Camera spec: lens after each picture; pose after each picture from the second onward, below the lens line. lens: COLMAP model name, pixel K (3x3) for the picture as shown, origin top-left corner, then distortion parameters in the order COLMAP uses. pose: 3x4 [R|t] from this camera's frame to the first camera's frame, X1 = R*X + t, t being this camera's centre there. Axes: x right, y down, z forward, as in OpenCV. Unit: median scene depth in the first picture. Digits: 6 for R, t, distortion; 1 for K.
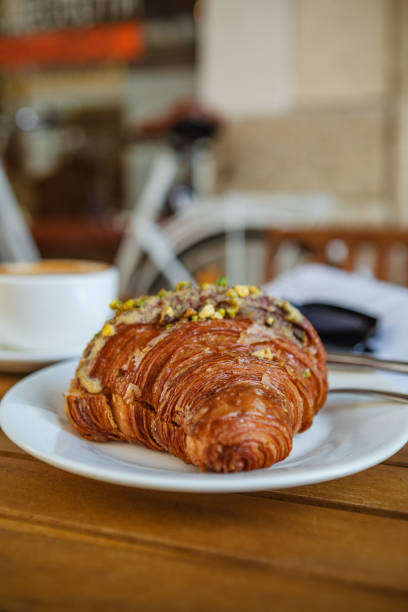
lens RADIAL K [[614.6, 0, 204.0], [0, 614.6, 306.0], [0, 0, 1]] dist [-0.032095, 0.016370]
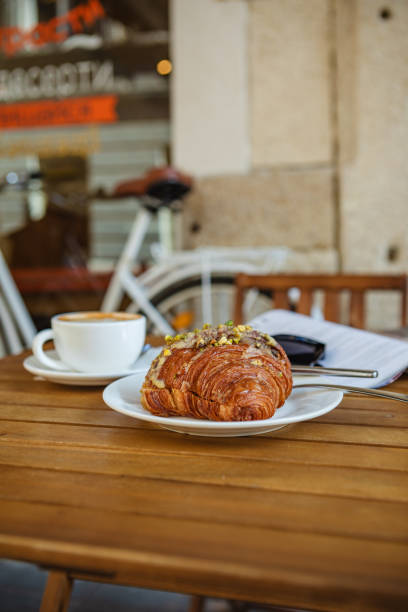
lens RADIAL K [[614.6, 0, 204.0], [0, 614.6, 306.0], [0, 0, 1]] dist [-0.032095, 0.016370]
pose [[0.997499, -0.021051, 0.067479, -0.171388], [0.025449, 0.997561, -0.064994, 0.024469], [-0.065946, 0.066549, 0.995602, -0.775339]]
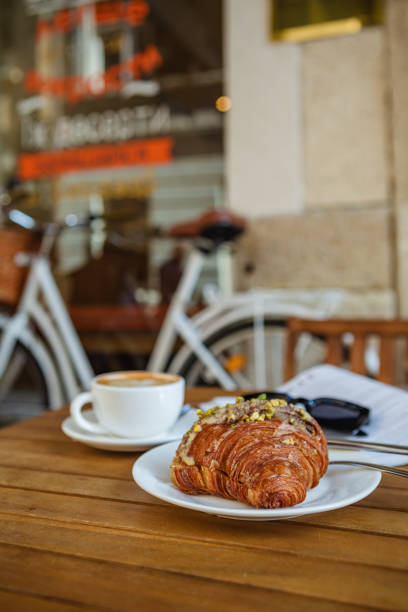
lens RADIAL K [[614.6, 0, 204.0], [0, 614.6, 306.0], [0, 0, 1]] dist [-0.032095, 0.016370]
pose [[0.999383, -0.017342, -0.030545, -0.081419], [0.013696, 0.993182, -0.115764, -0.103171], [0.032344, 0.115274, 0.992807, -0.758505]]
